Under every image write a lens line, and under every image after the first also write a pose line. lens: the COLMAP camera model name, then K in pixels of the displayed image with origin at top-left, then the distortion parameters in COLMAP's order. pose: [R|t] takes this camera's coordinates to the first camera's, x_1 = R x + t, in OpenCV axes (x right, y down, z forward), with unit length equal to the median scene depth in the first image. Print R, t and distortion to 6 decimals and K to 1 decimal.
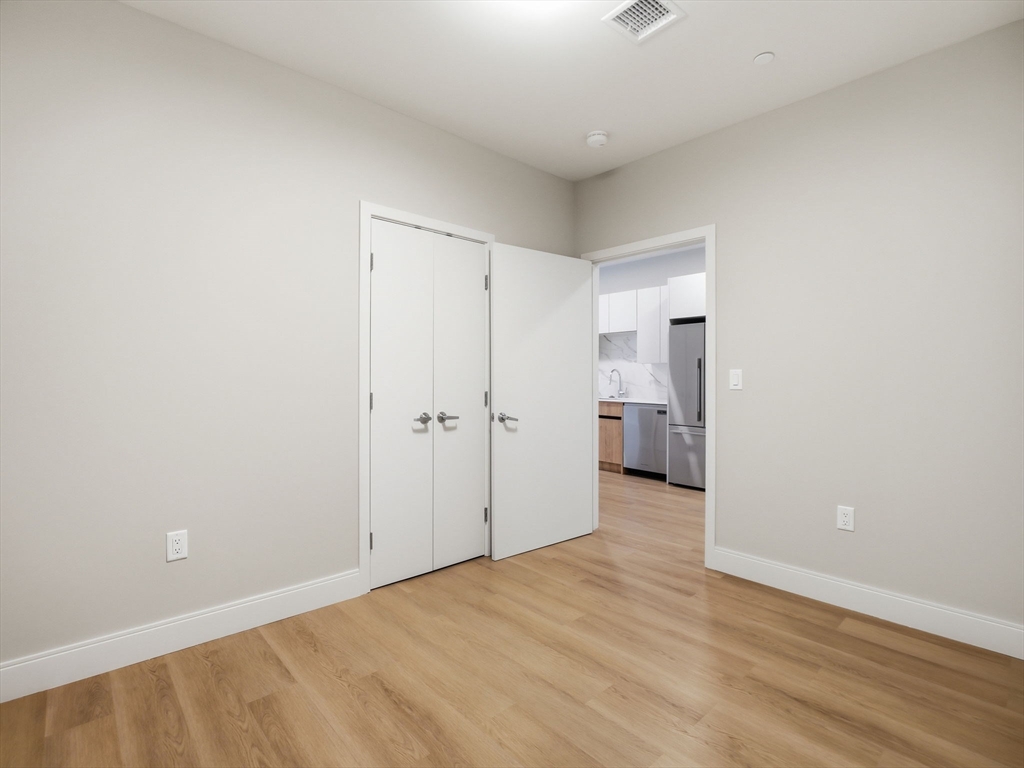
lens RADIAL K [[501.6, 0, 511.3], [0, 501.6, 376.6], [0, 0, 1]] dist [-0.018281, -0.000416]
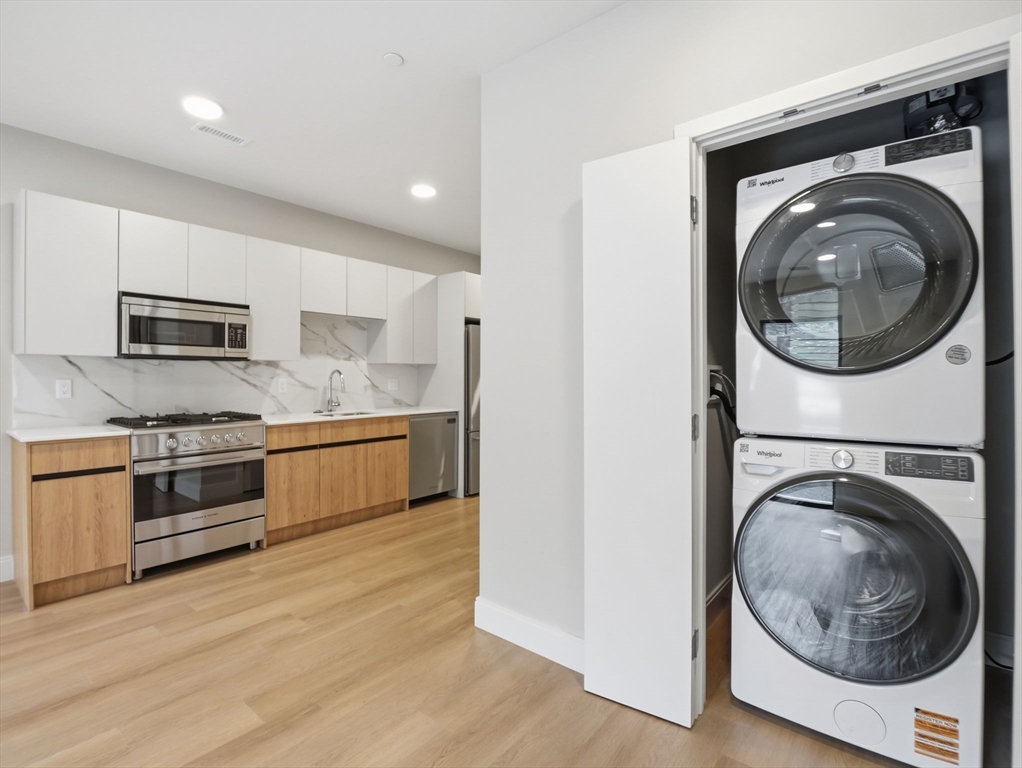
lens RADIAL K [[488.4, 0, 513.7], [0, 488.4, 377.4], [0, 0, 1]] dist [-0.023923, -0.000647]
pose [[-0.147720, -0.010639, 0.988972, -0.605640], [-0.002661, 0.999943, 0.010360, -0.015389], [-0.989026, -0.001101, -0.147739, 1.092659]]
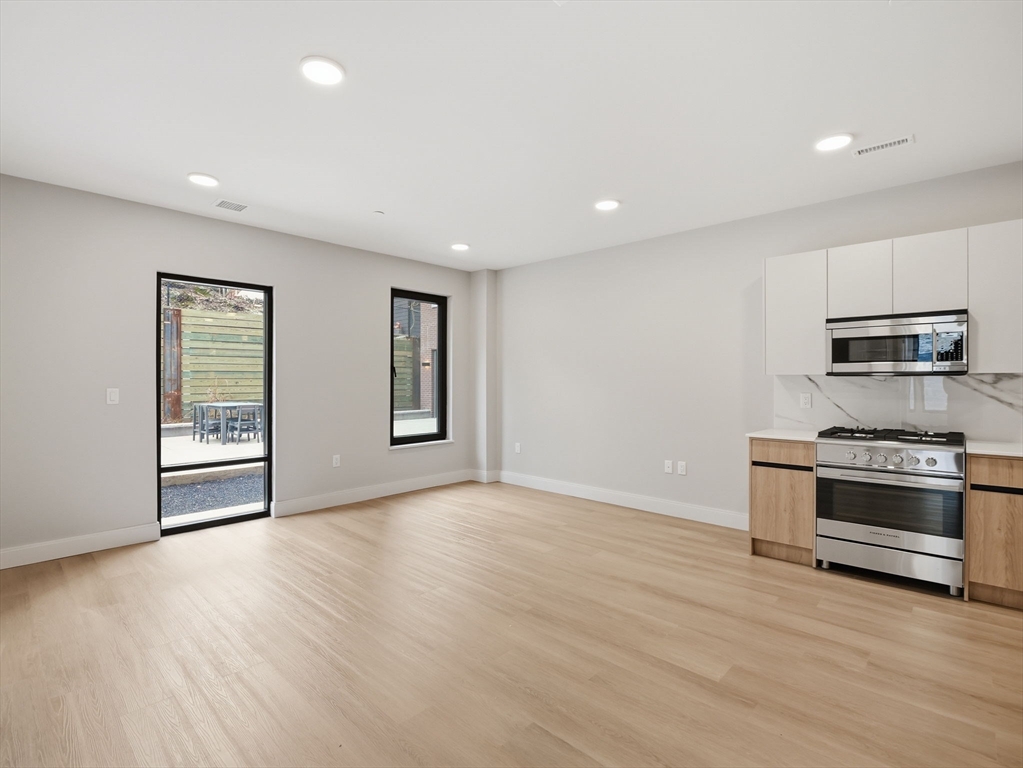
lens RADIAL K [[498.0, 0, 507.9], [0, 498.0, 381.2], [0, 0, 1]] dist [-0.019390, -0.000847]
pose [[0.998012, -0.006848, 0.062658, -0.457740], [0.006967, 0.999974, -0.001683, -0.026060], [-0.062645, 0.002116, 0.998034, 0.814068]]
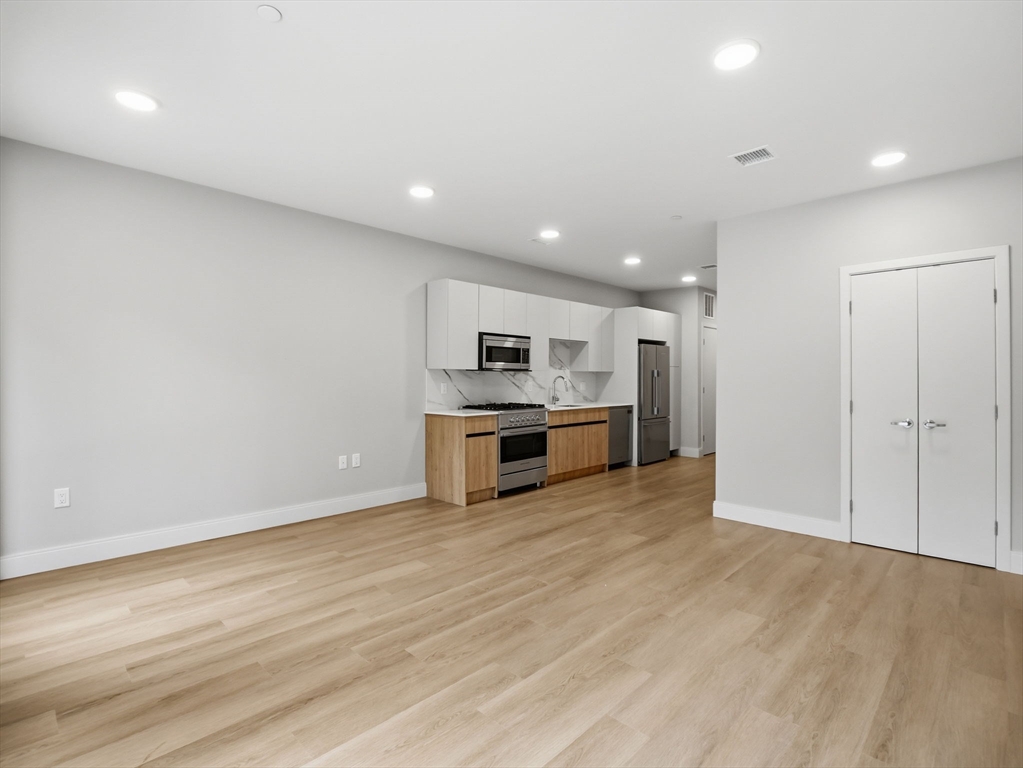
lens RADIAL K [[498.0, 0, 507.9], [0, 498.0, 381.2], [0, 0, 1]] dist [-0.019390, -0.000847]
pose [[-0.048997, -0.014402, 0.998695, -0.997954], [-0.001970, 0.999895, 0.014322, -0.024434], [-0.998797, -0.001266, -0.049021, 1.464746]]
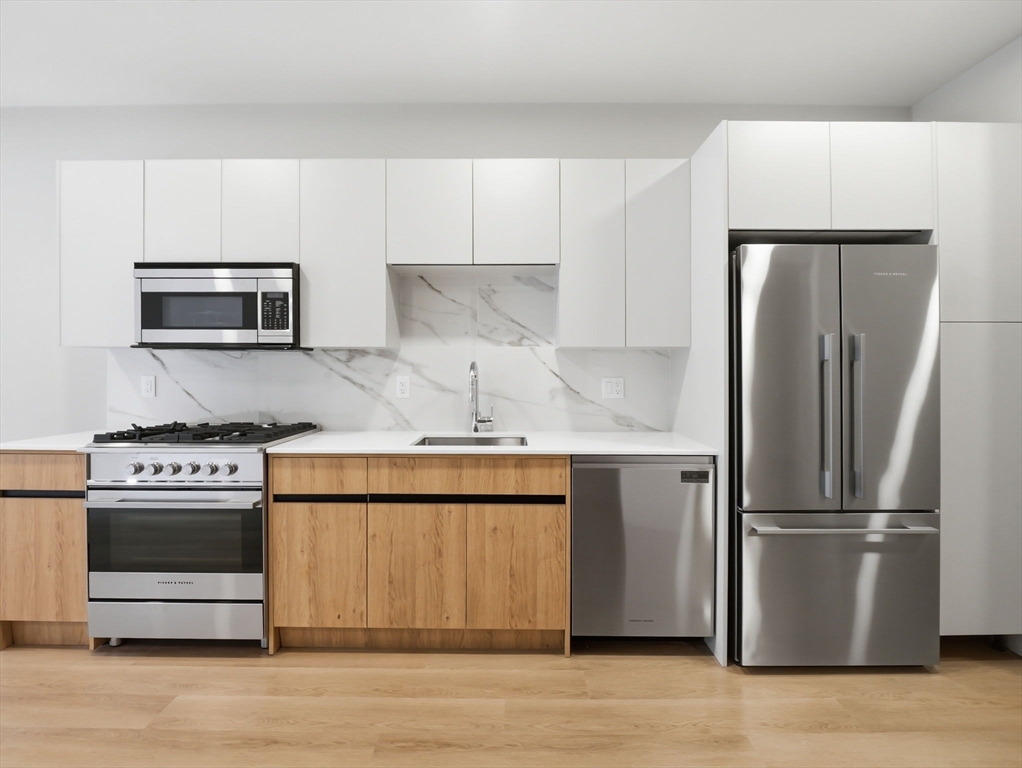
lens RADIAL K [[500.6, 0, 510.3], [0, 500.6, 376.7], [0, 0, 1]] dist [-0.018281, -0.000416]
pose [[0.681453, -0.010657, 0.731785, -0.074494], [0.003040, 0.999927, 0.011731, -0.009608], [-0.731856, -0.005769, 0.681435, 0.906286]]
